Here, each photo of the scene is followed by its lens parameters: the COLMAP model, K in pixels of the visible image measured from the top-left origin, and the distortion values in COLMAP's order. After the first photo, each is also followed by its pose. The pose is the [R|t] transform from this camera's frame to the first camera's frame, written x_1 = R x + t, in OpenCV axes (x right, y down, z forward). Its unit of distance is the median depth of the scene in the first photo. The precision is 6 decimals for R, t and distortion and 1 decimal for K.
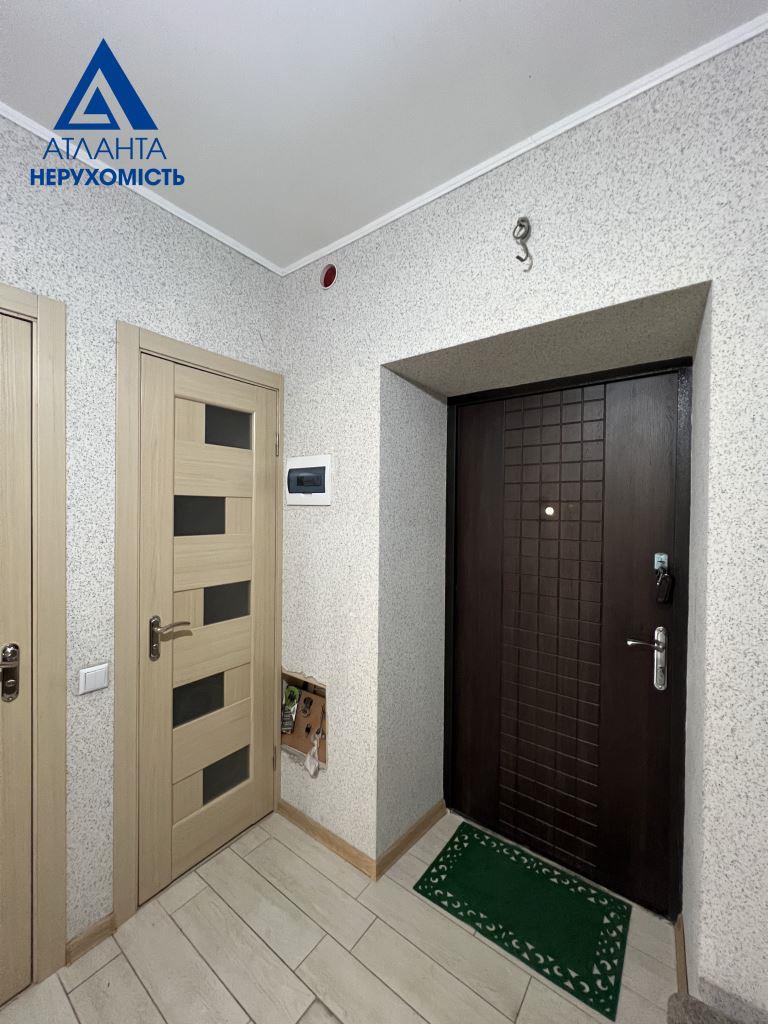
lens RADIAL K [[410.1, 0, 384.0], [0, 410.1, 512.0], [0, 0, 1]] dist [-0.001641, 0.000220]
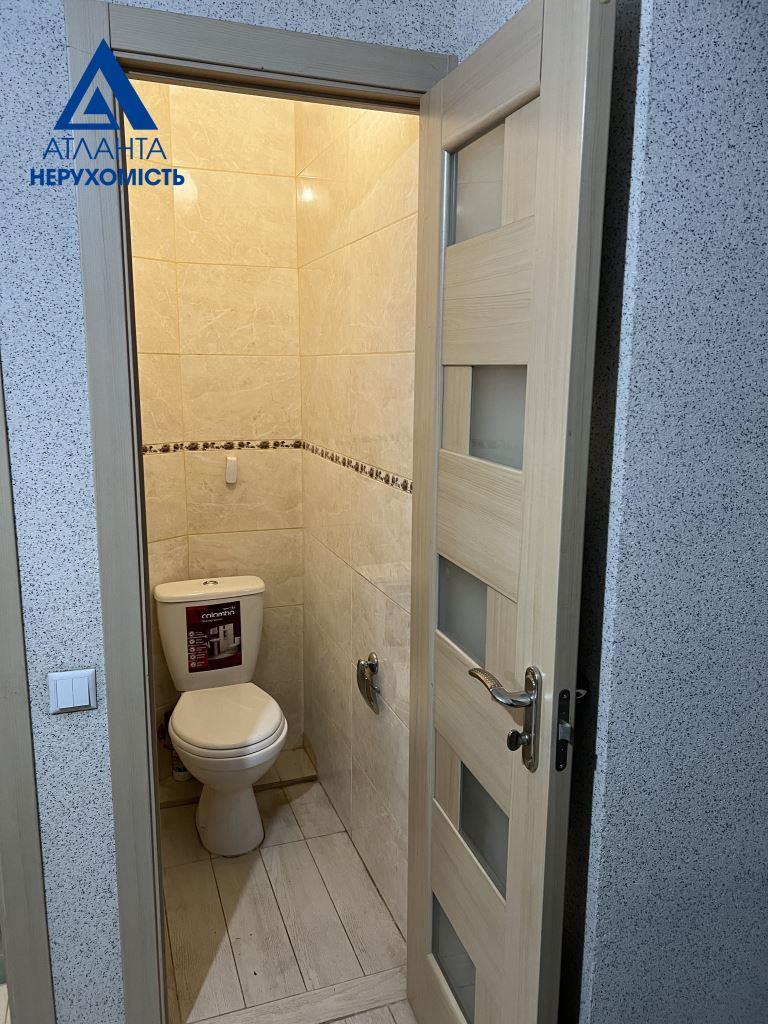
lens RADIAL K [[772.3, 0, 384.0], [0, 772.3, 512.0], [0, 0, 1]] dist [0.022561, 0.000394]
pose [[0.840591, 0.094409, -0.533380, 0.211416], [-0.001607, 0.985125, 0.171834, -0.028085], [0.541669, -0.143585, 0.828238, 0.360271]]
